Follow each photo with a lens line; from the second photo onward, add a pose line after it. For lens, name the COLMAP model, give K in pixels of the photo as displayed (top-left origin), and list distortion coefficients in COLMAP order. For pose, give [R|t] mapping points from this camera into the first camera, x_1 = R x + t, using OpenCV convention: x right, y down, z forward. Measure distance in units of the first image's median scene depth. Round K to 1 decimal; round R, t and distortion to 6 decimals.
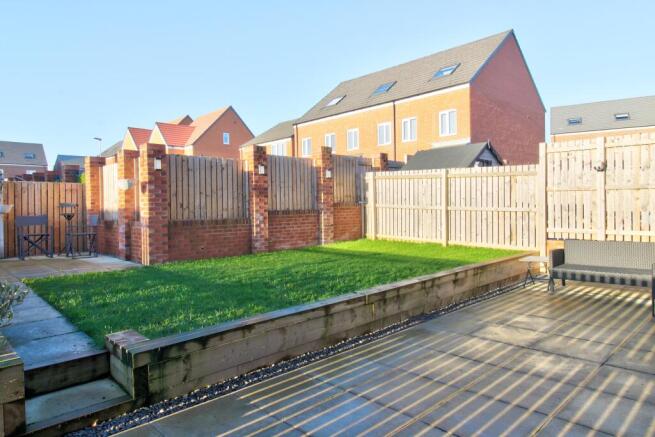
lens RADIAL K [[422.8, 0, 325.4], [0, 422.8, 214.9], [0, 0, 1]] dist [0.006447, 0.001144]
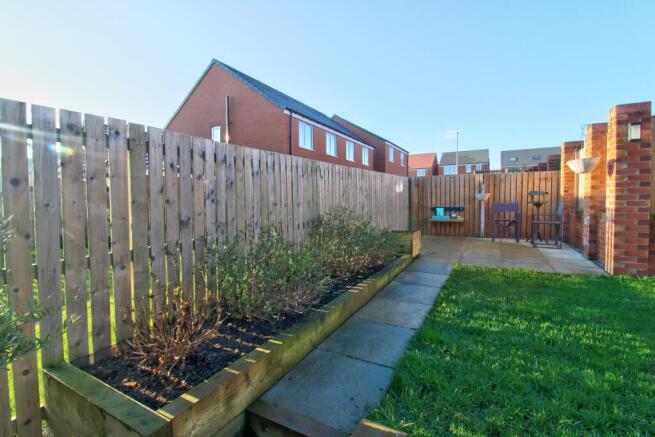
lens RADIAL K [[304.2, 0, 325.5], [0, 304.2, 213.4], [0, 0, 1]] dist [-0.000516, -0.012373]
pose [[0.291320, 0.049772, -0.955330, -0.037750], [-0.008621, 0.998742, 0.049405, -0.004033], [0.956587, -0.006157, 0.291382, 0.202107]]
